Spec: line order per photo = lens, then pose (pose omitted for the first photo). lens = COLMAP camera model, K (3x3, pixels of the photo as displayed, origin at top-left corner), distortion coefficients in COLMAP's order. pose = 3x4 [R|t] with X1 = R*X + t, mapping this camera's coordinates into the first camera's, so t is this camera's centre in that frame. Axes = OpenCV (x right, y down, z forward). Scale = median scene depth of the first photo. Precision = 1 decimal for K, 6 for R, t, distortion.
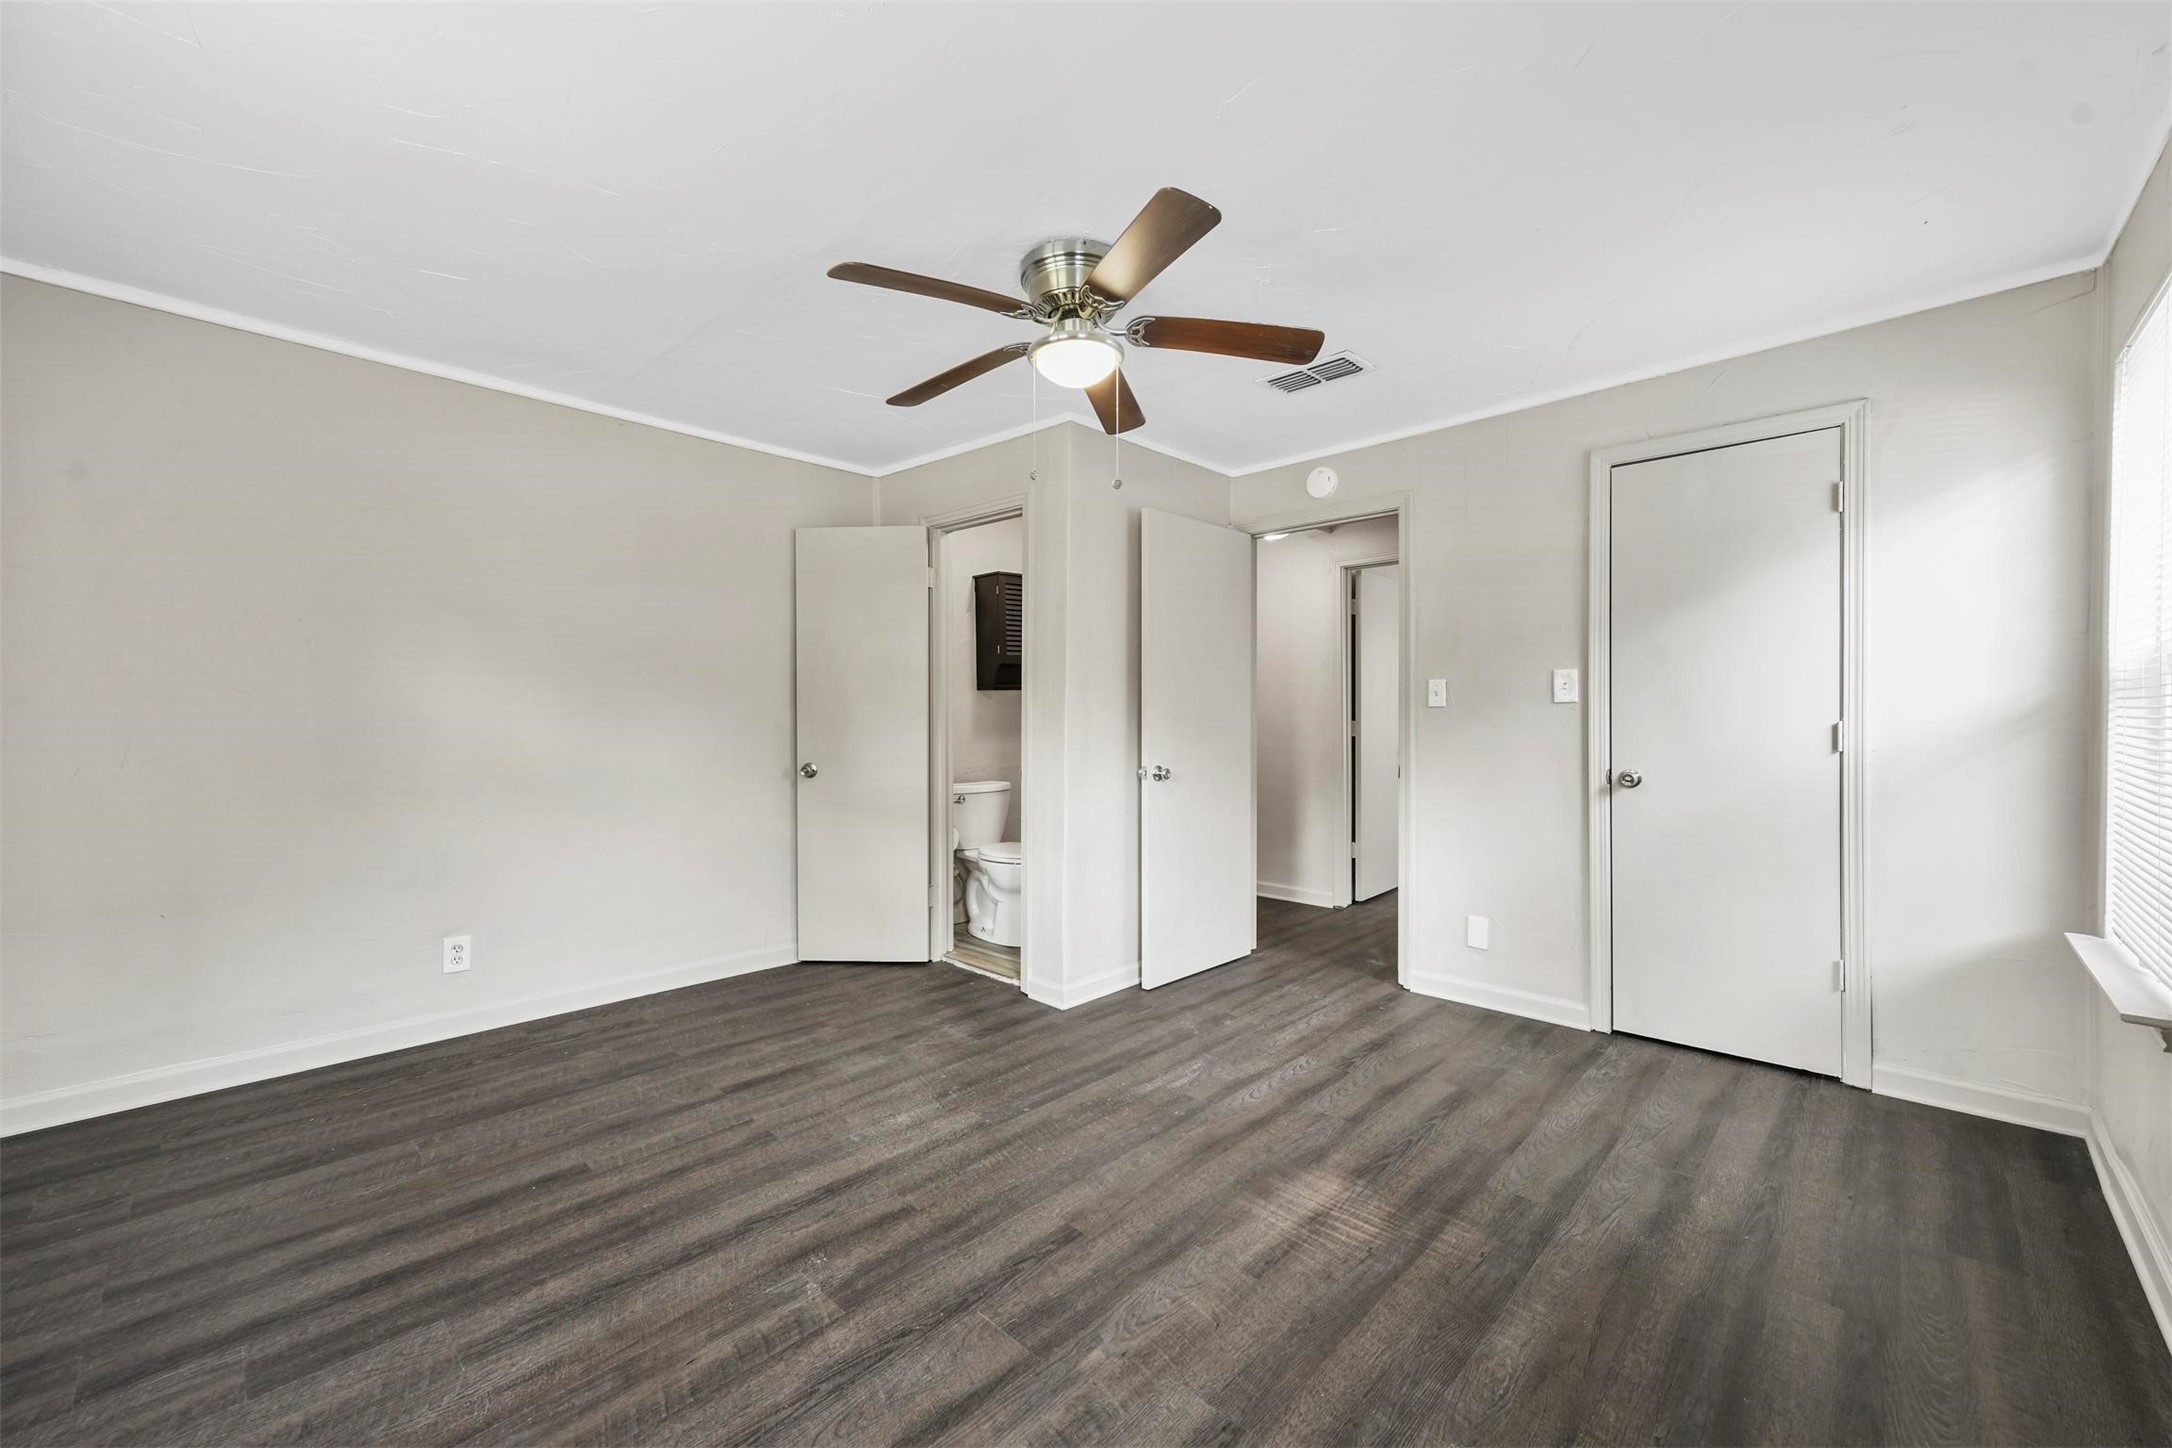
lens RADIAL K [[859.3, 0, 1080.5], [0, 859.3, 711.8], [0, 0, 1]] dist [0.014176, 0.000573]
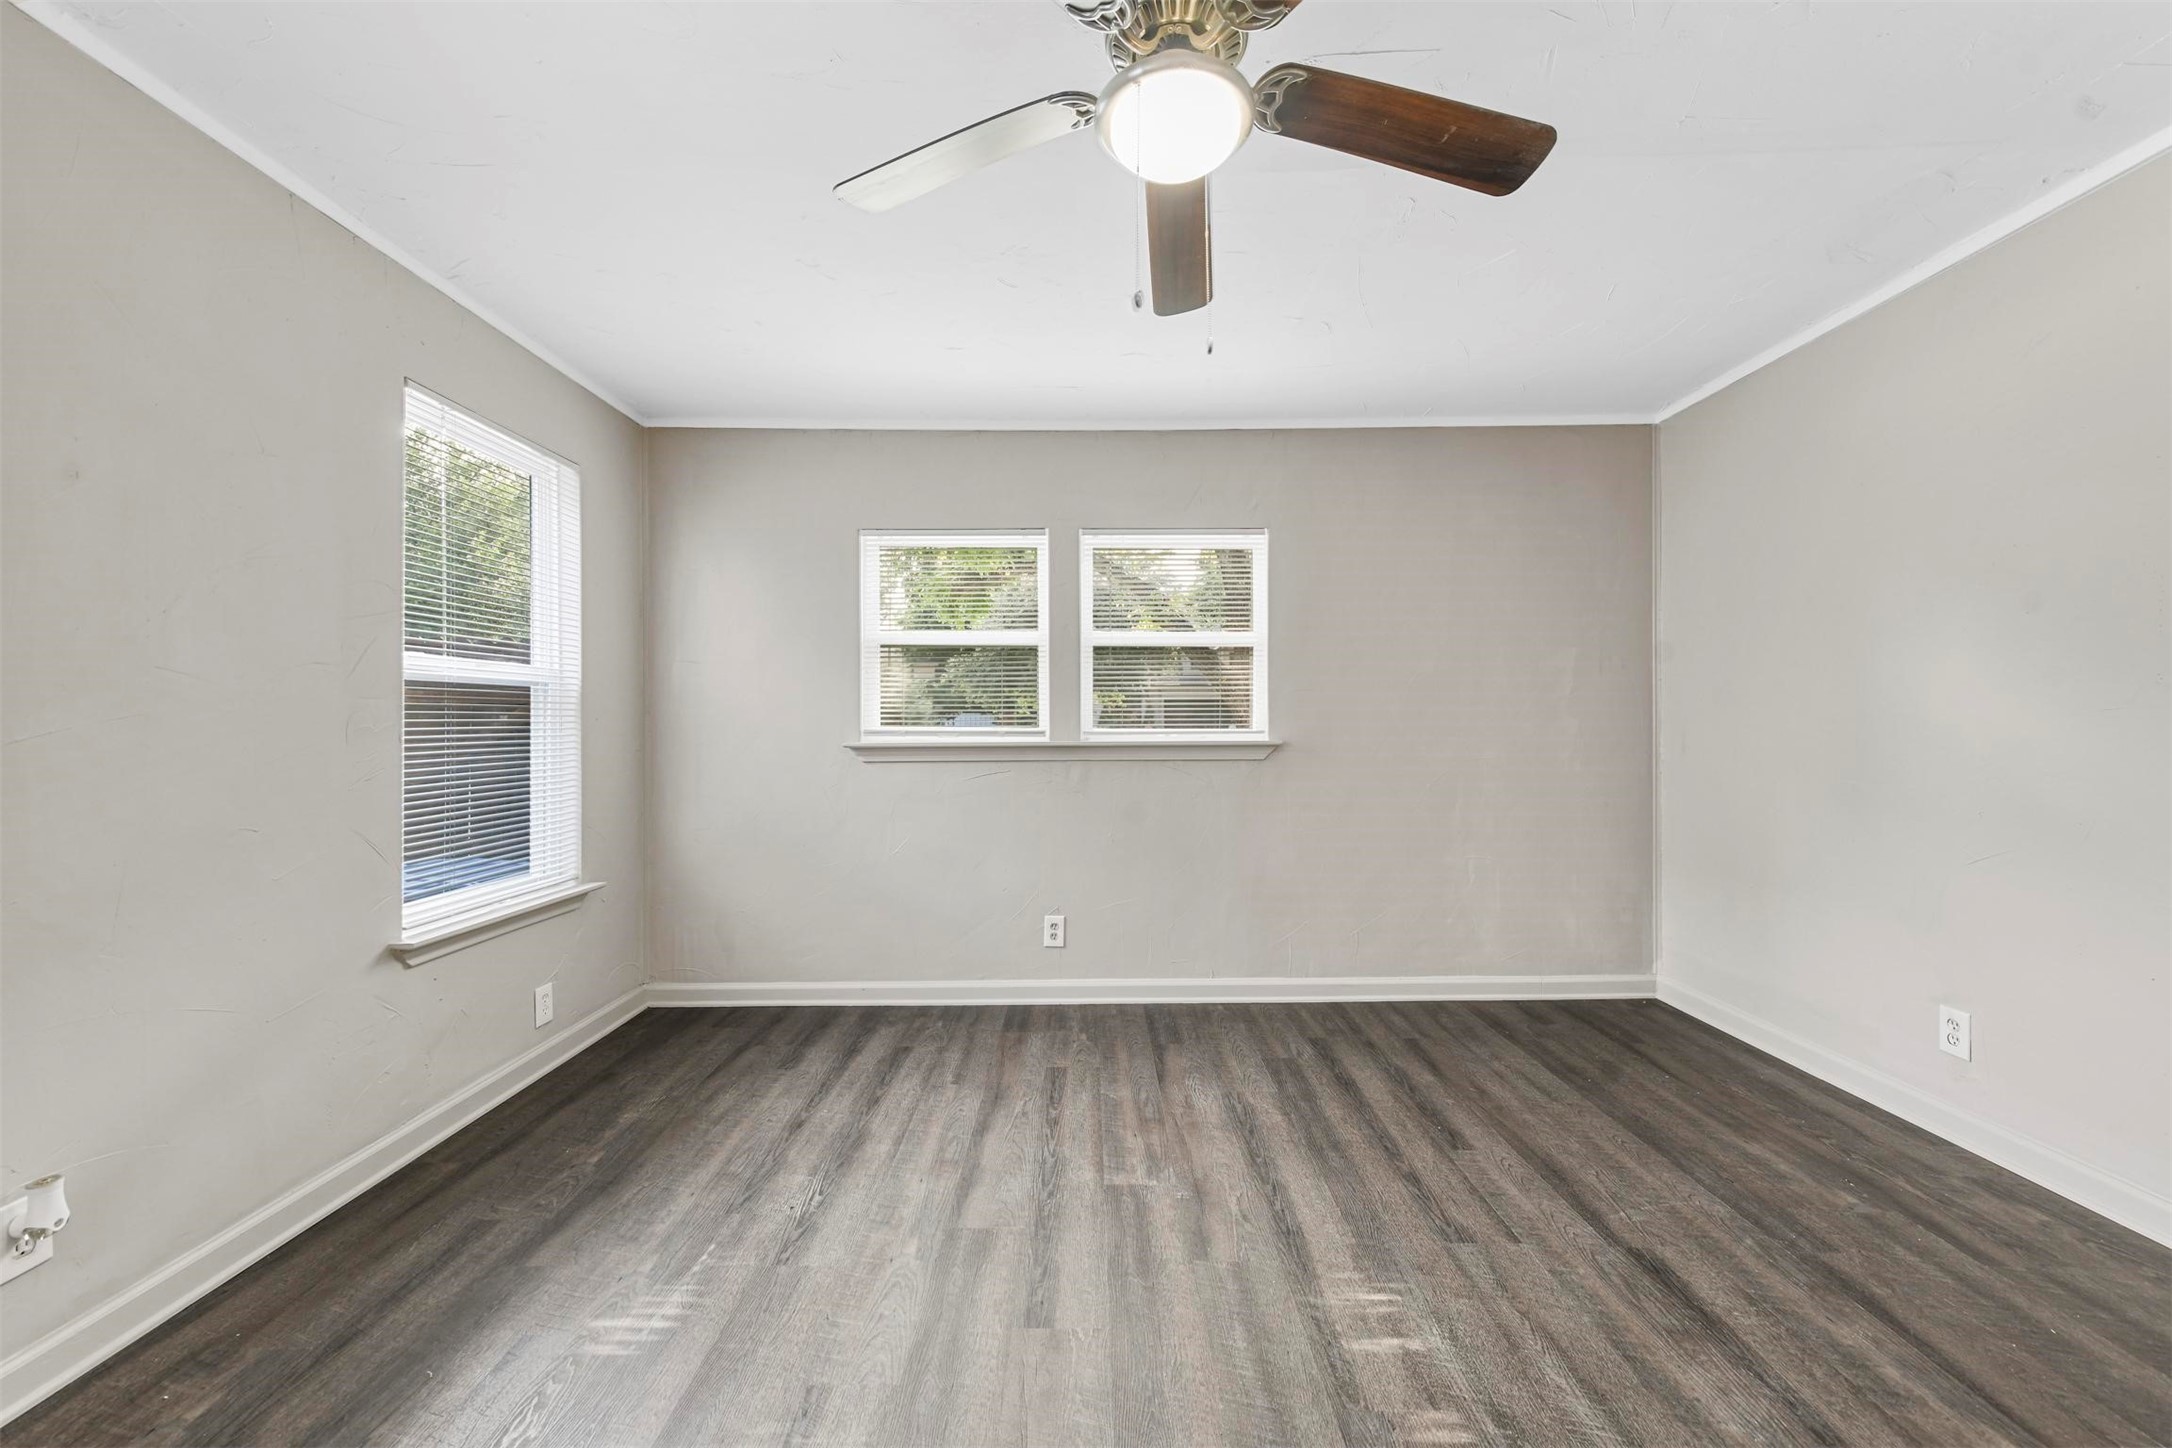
lens RADIAL K [[859.3, 0, 1078.7], [0, 859.3, 709.8], [0, 0, 1]] dist [0.014176, 0.000573]
pose [[-0.727870, -0.009465, -0.685650, 0.468412], [0.010091, 0.999649, -0.024512, 0.020291], [0.685641, -0.024761, -0.727519, 1.419078]]
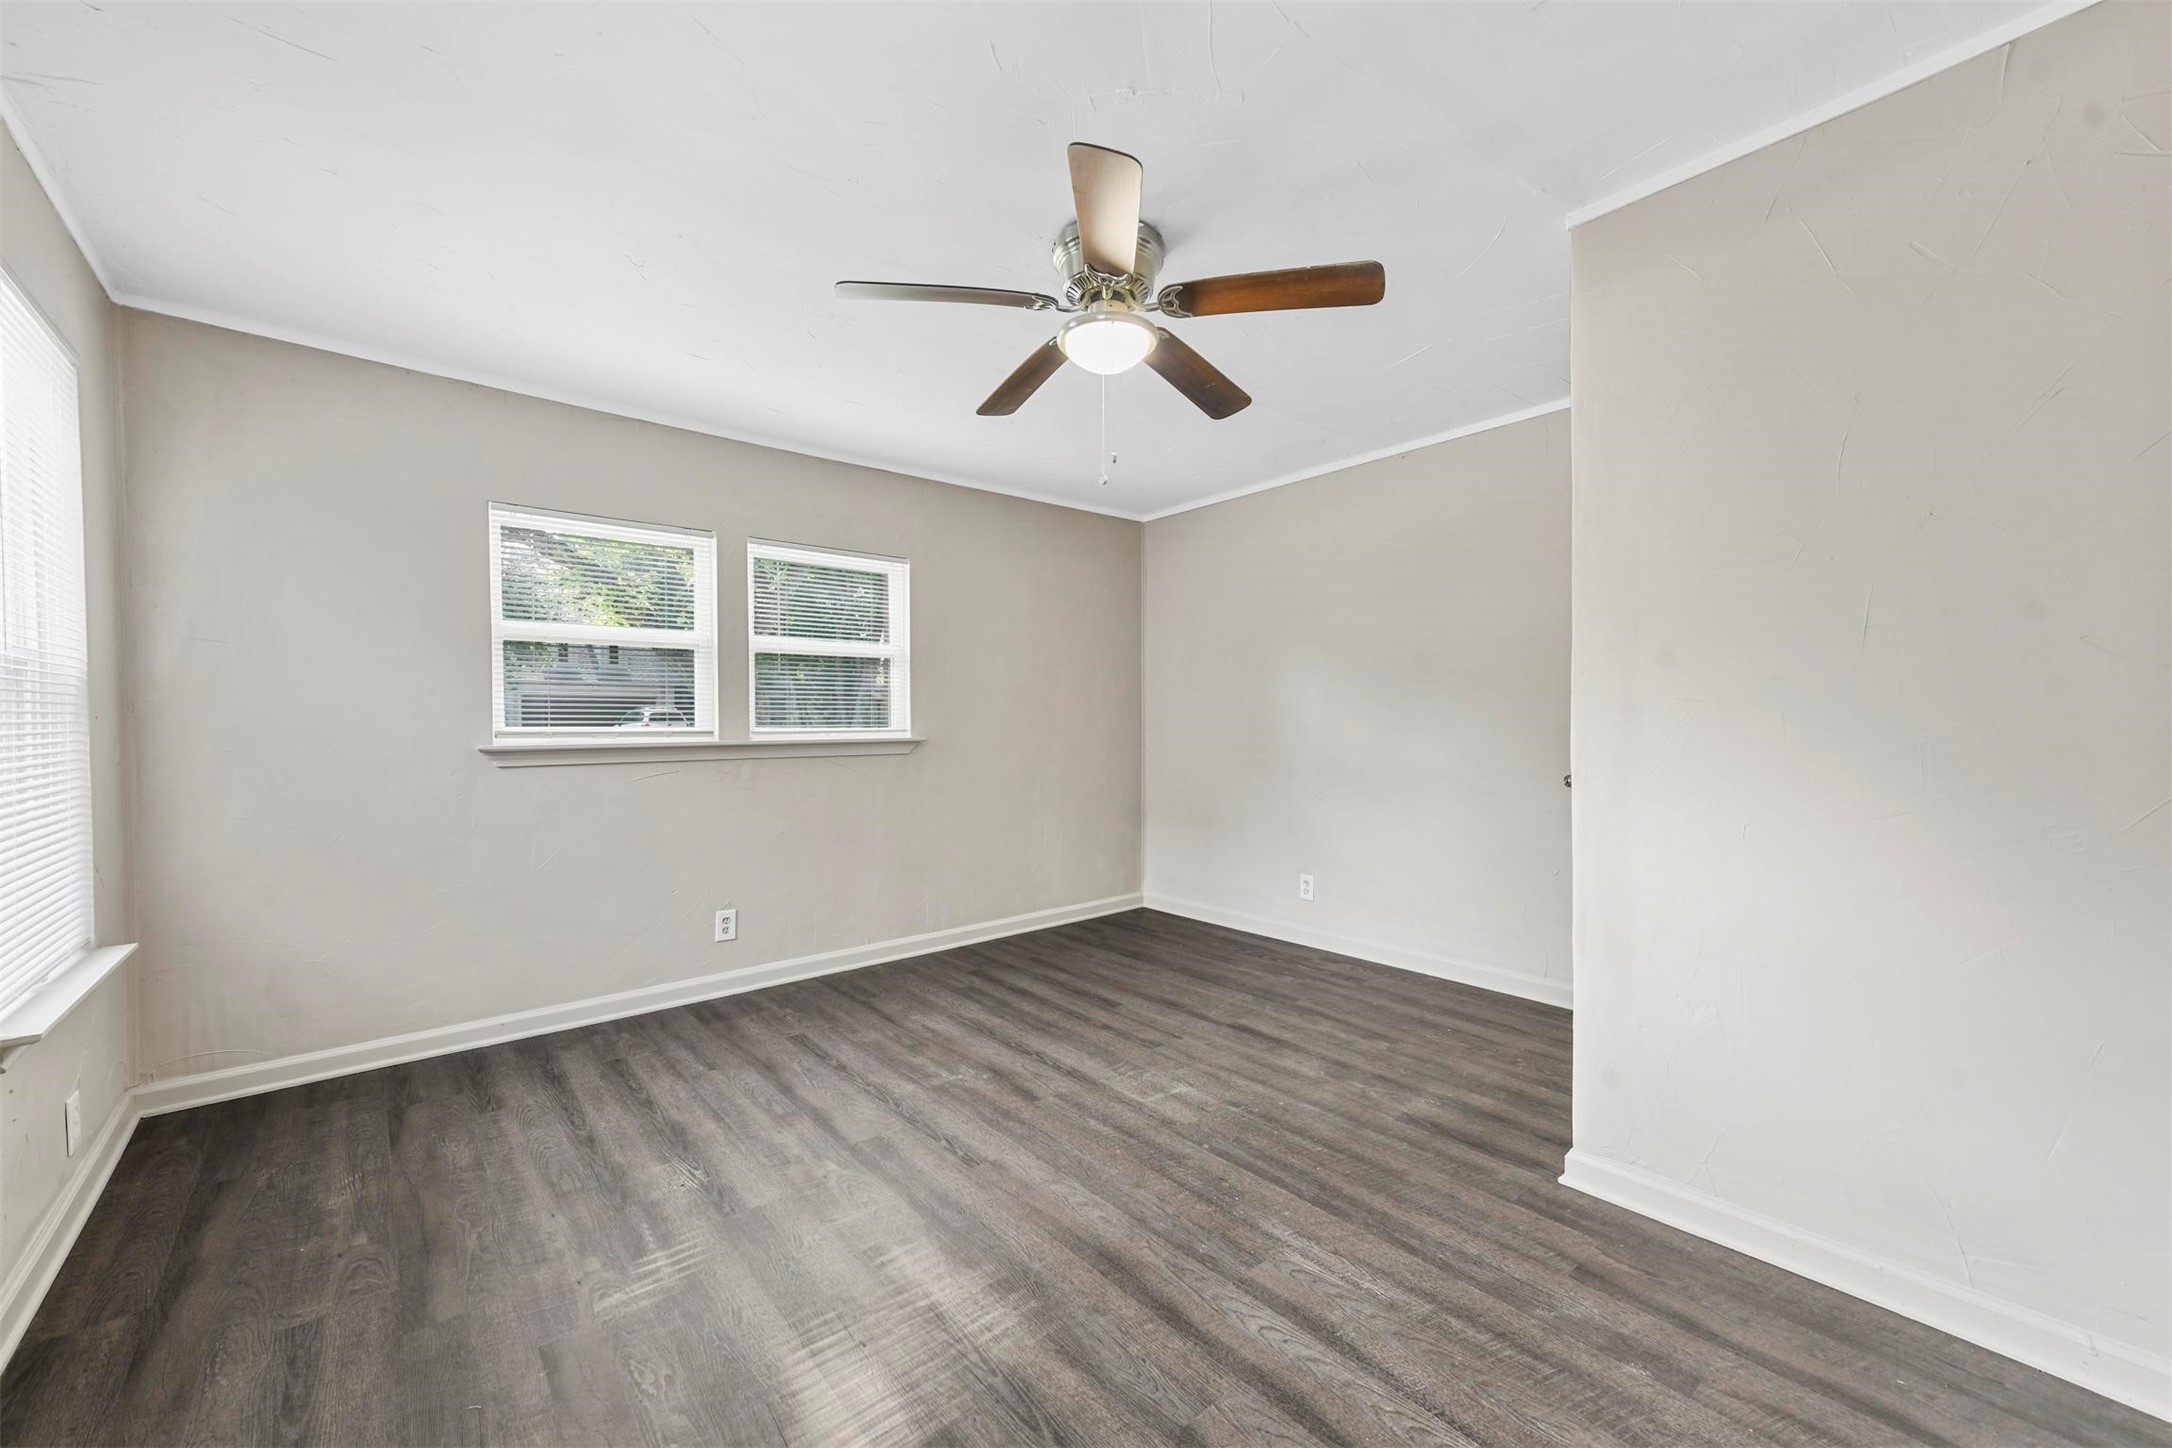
lens RADIAL K [[859.3, 0, 1091.0], [0, 859.3, 716.0], [0, 0, 1]] dist [0.014176, 0.000573]
pose [[-0.104301, -0.006122, -0.994527, 0.963368], [0.012355, 0.999896, -0.007450, 0.012092], [0.994469, -0.013064, -0.104214, 1.095782]]
